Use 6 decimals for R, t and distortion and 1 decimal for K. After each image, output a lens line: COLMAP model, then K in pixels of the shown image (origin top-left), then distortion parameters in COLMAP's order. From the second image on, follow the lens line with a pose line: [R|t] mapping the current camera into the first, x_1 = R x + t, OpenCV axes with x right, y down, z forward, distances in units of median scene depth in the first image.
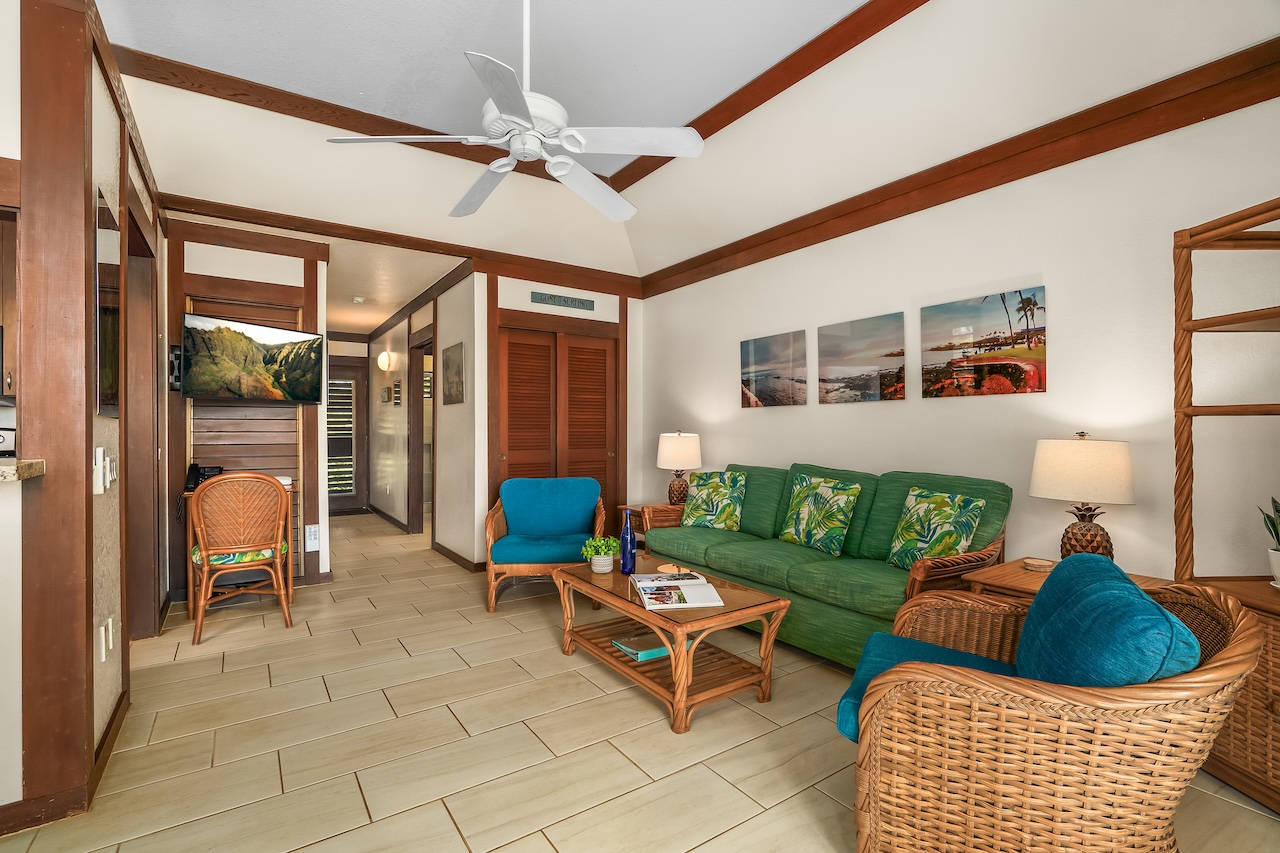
lens RADIAL K [[580.3, 0, 629.2], [0, 580.3, 428.2], [0, 0, 1]] dist [-0.008501, 0.001732]
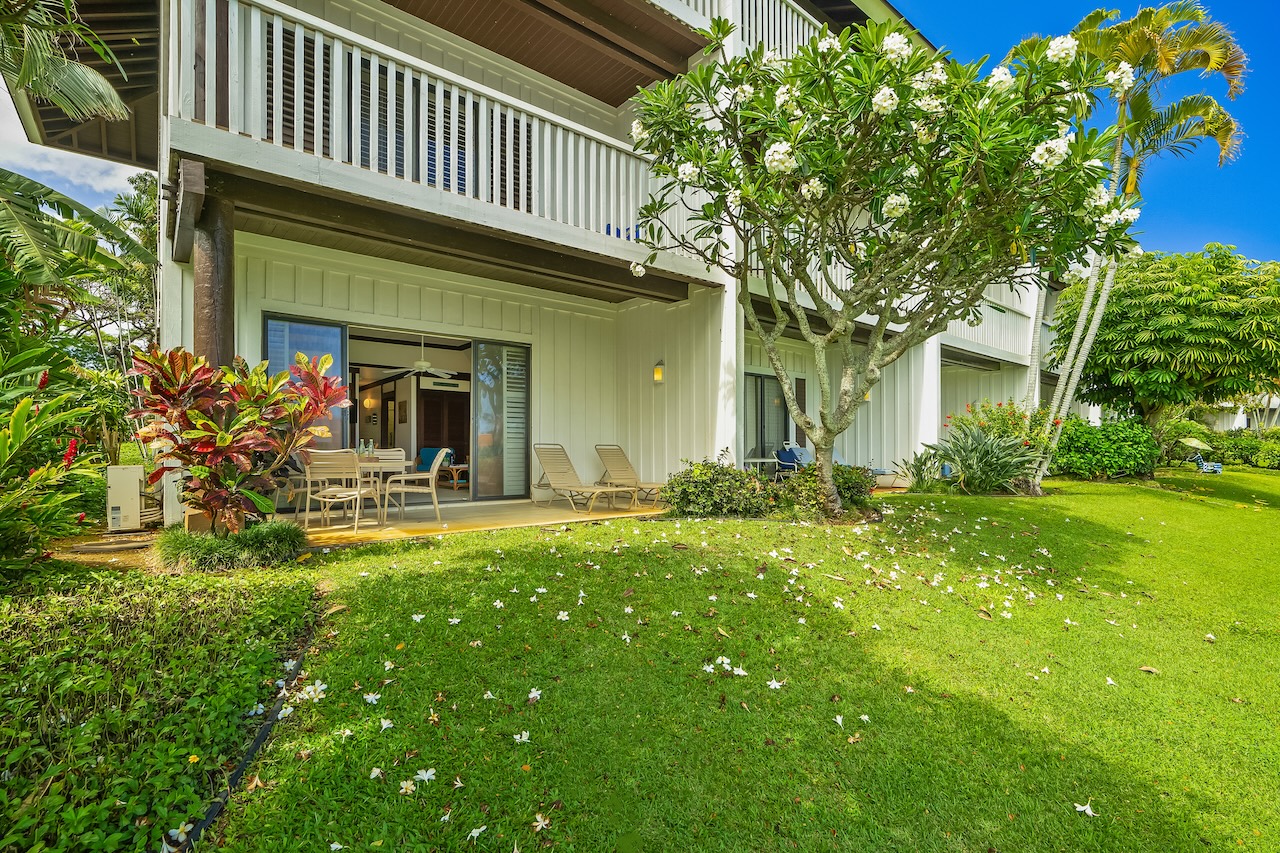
lens RADIAL K [[580.3, 0, 629.2], [0, 580.3, 428.2], [0, 0, 1]] dist [-0.008501, 0.001732]
pose [[0.995446, 0.000270, 0.095329, 0.666577], [0.003171, 0.999349, -0.035944, 0.111138], [-0.095276, 0.036083, 0.994797, -2.435313]]
